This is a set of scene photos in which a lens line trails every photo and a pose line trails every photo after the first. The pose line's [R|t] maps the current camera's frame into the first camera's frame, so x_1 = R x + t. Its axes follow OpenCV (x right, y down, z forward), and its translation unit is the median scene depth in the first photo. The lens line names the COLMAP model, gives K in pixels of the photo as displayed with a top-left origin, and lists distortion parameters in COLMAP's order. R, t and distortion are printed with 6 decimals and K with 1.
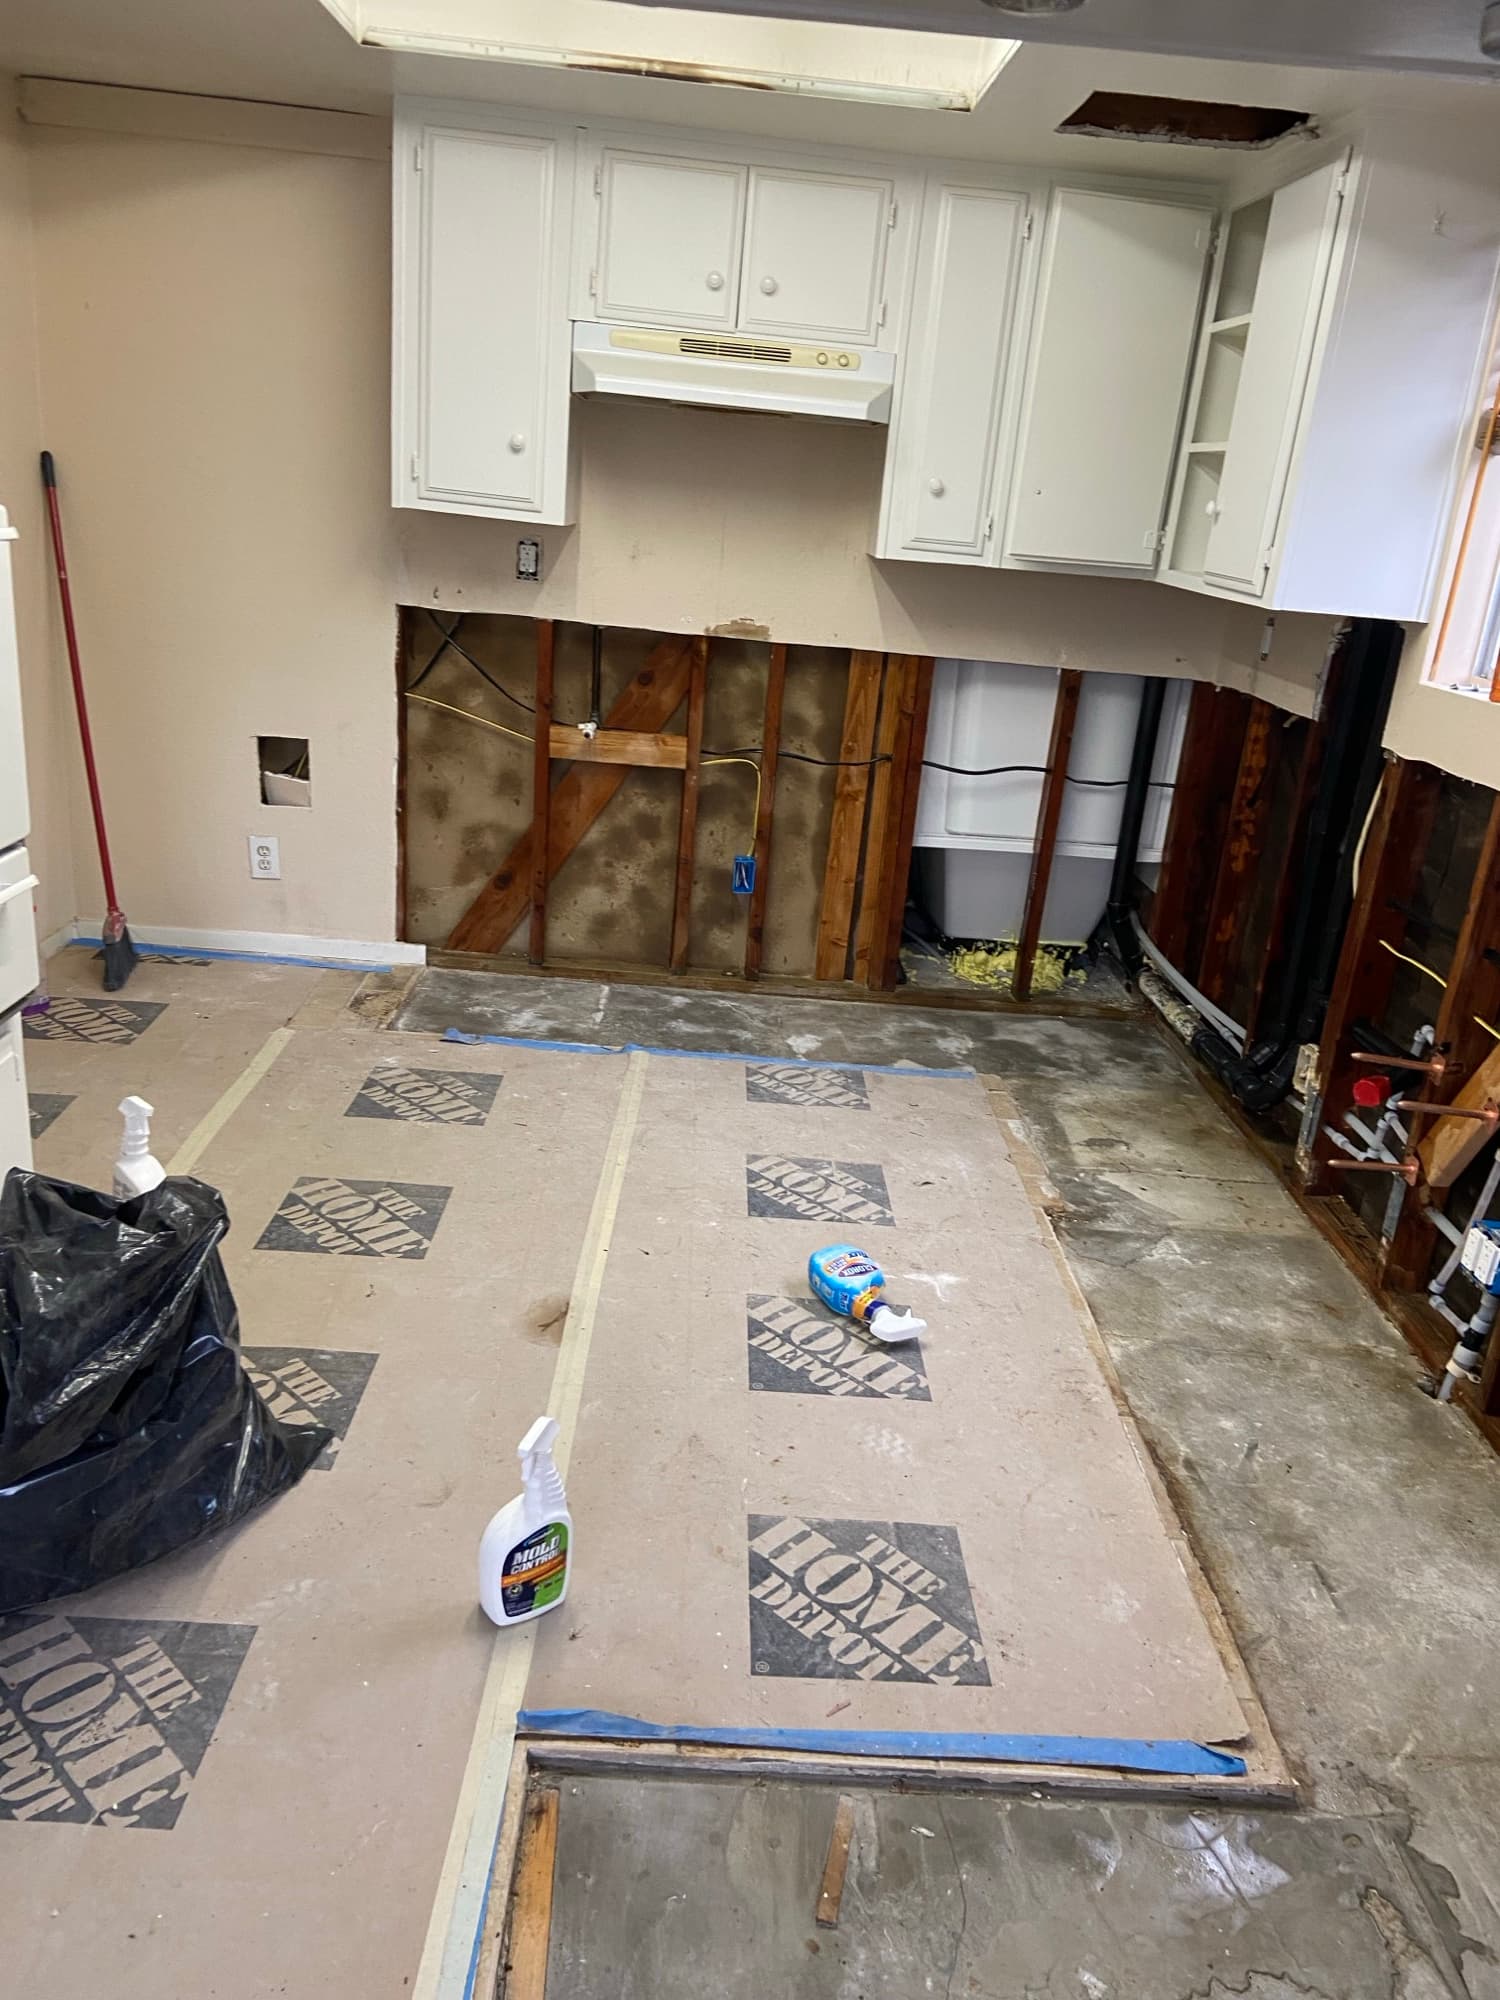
lens RADIAL K [[1527.1, 0, 751.8], [0, 1527.1, 1015.2], [0, 0, 1]] dist [0.107317, -0.133342]
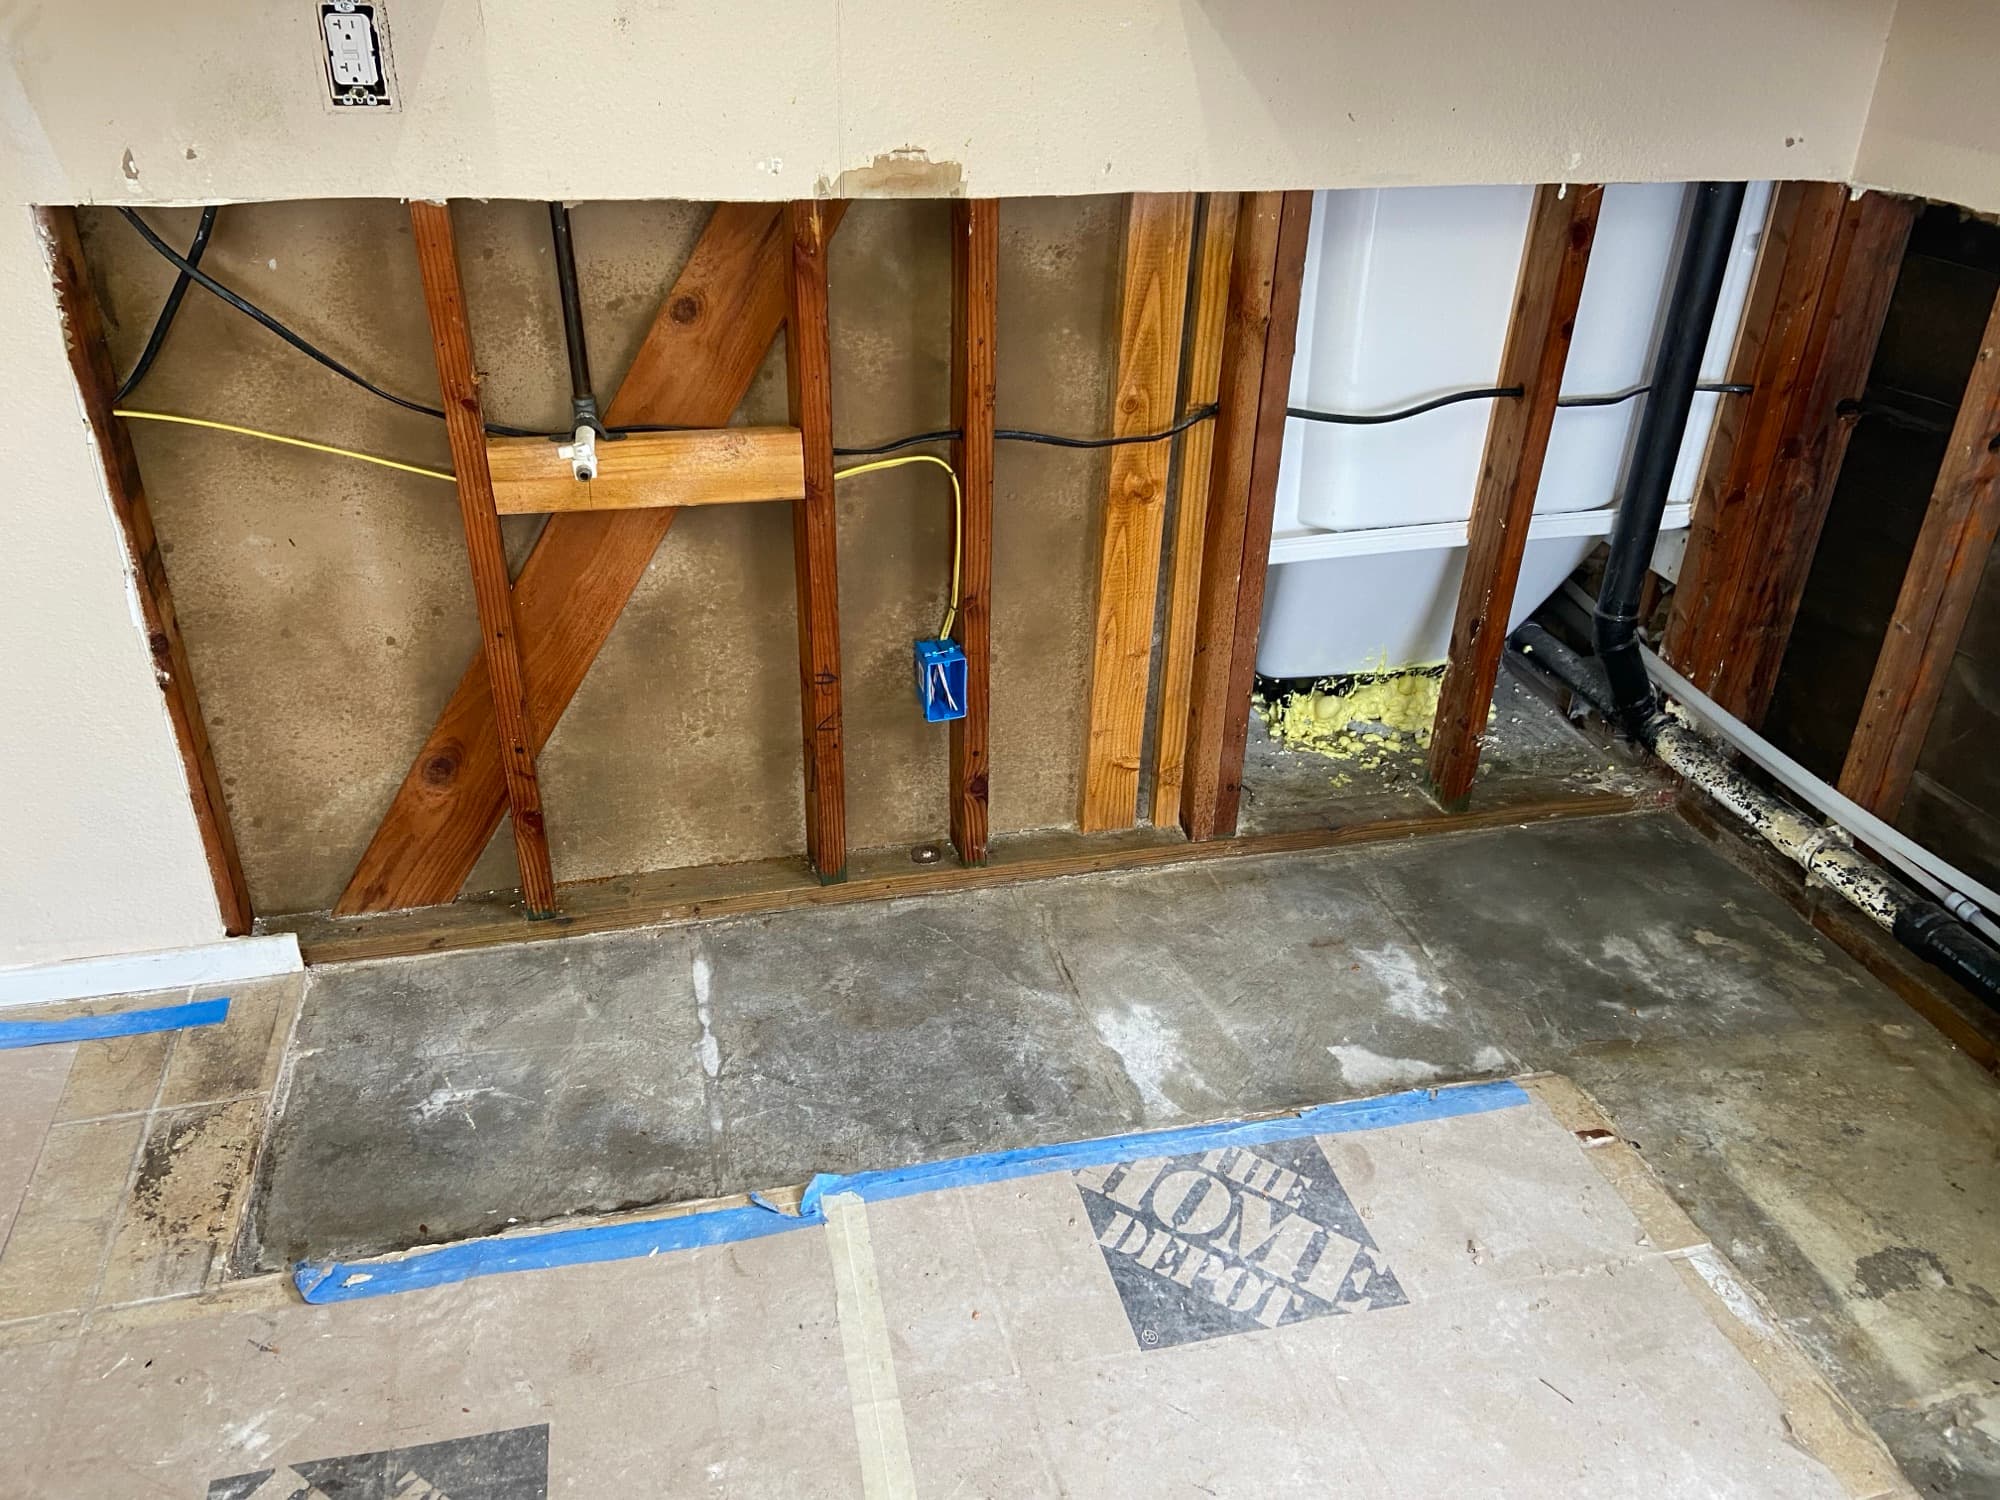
lens RADIAL K [[1527.1, 0, 966.6], [0, 1527.1, 738.5], [0, 0, 1]] dist [0.107317, -0.133342]
pose [[0.976221, -0.159645, 0.146651, -0.075432], [0.130660, 0.973132, 0.189583, -0.172332], [-0.172977, -0.165914, 0.970851, 0.533730]]
